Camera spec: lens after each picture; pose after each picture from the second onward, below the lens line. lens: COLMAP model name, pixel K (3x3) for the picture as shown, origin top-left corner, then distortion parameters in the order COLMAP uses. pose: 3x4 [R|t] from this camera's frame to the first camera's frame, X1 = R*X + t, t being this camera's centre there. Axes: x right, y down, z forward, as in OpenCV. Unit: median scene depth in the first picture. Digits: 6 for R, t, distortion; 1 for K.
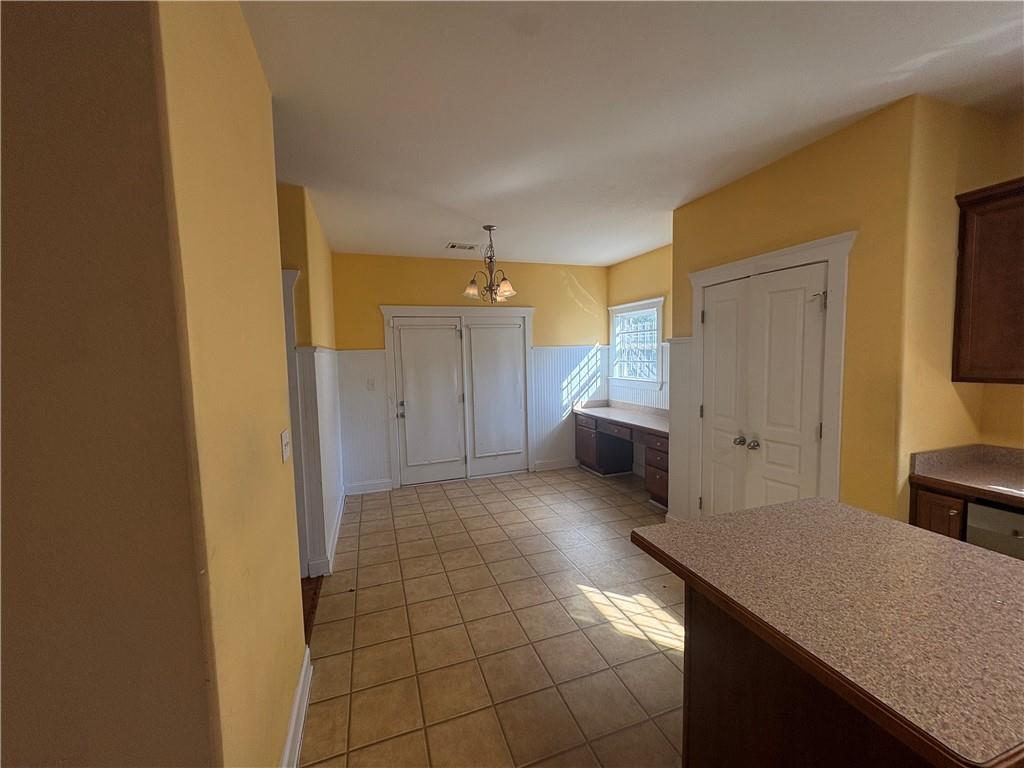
lens RADIAL K [[409.7, 0, 510.7], [0, 409.7, 385.3], [0, 0, 1]] dist [-0.001251, 0.000790]
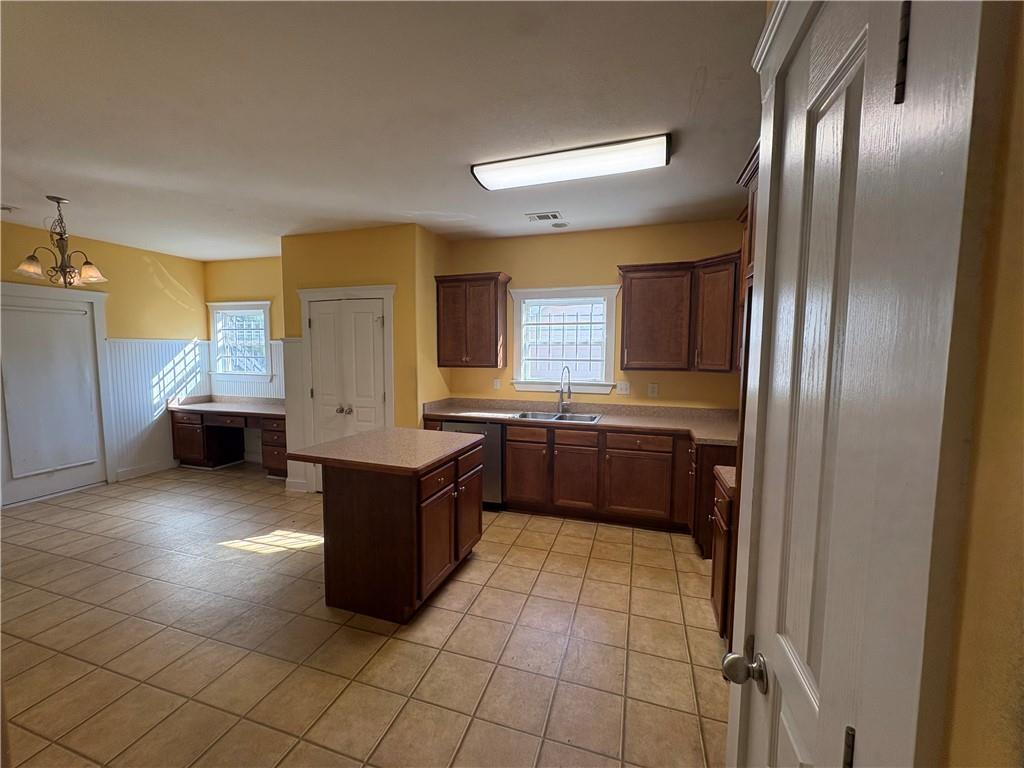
lens RADIAL K [[409.7, 0, 513.2], [0, 409.7, 385.1], [0, 0, 1]] dist [-0.001251, 0.000790]
pose [[0.596156, -0.039721, 0.801885, -0.187403], [0.039800, 0.999010, 0.019897, 0.030749], [-0.801881, 0.020053, 0.597147, -0.288621]]
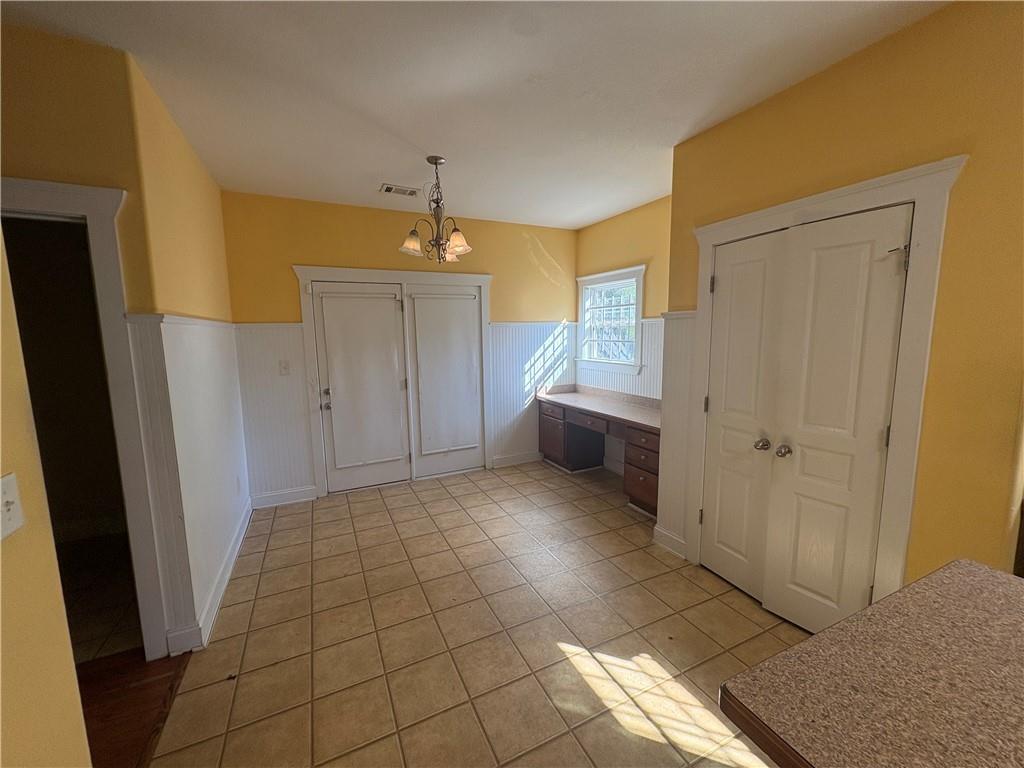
lens RADIAL K [[409.7, 0, 511.2], [0, 409.7, 385.4], [0, 0, 1]] dist [-0.001251, 0.000790]
pose [[0.992982, -0.005067, 0.118158, -0.004826], [-0.001093, 0.998646, 0.052009, -0.012543], [-0.118262, -0.051773, 0.991632, 0.218798]]
